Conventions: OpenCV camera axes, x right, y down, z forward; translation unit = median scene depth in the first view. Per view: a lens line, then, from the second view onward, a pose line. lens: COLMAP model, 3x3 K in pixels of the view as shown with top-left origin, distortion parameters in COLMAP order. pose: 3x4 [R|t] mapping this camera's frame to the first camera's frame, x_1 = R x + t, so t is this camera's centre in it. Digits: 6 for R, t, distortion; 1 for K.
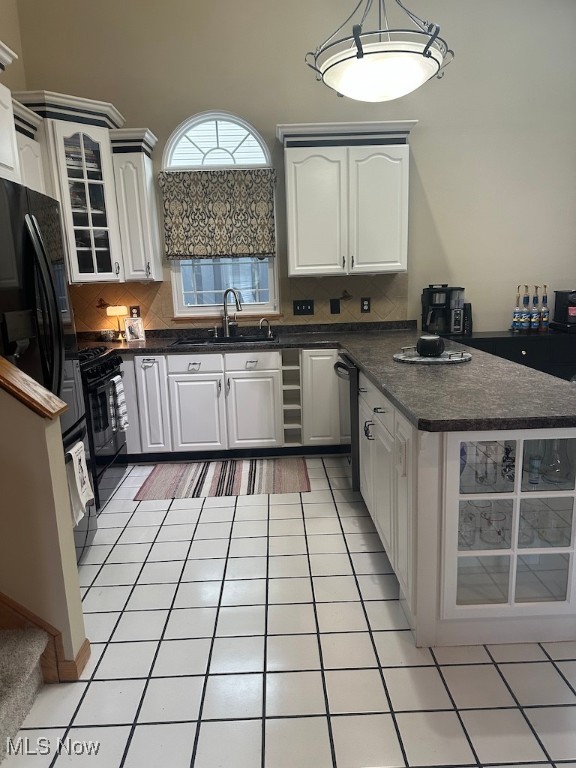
lens RADIAL K [[547.1, 0, 283.8], [0, 547.1, 391.0], [0, 0, 1]] dist [0.083827, -0.087418]
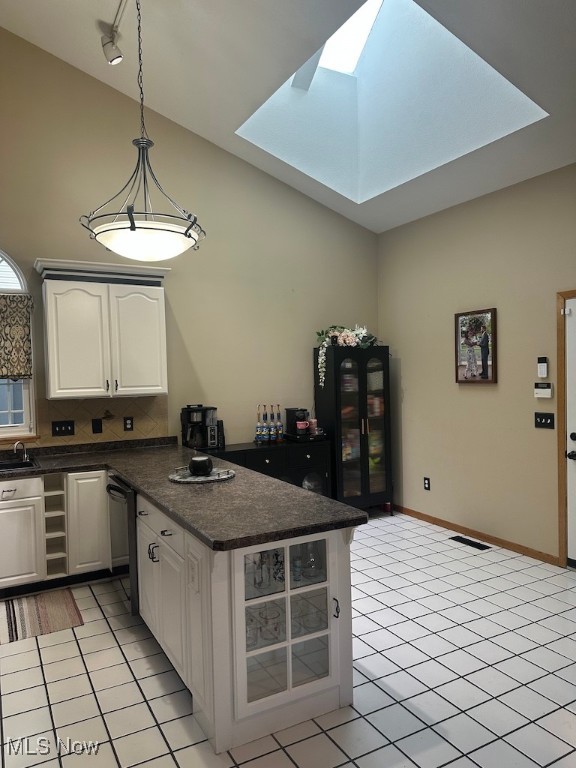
lens RADIAL K [[547.1, 0, 295.4], [0, 547.1, 394.4], [0, 0, 1]] dist [0.083827, -0.087418]
pose [[0.881739, -0.002734, 0.471730, -0.075159], [0.083533, 0.985086, -0.150427, -0.032039], [-0.464283, 0.172042, 0.868817, -0.079054]]
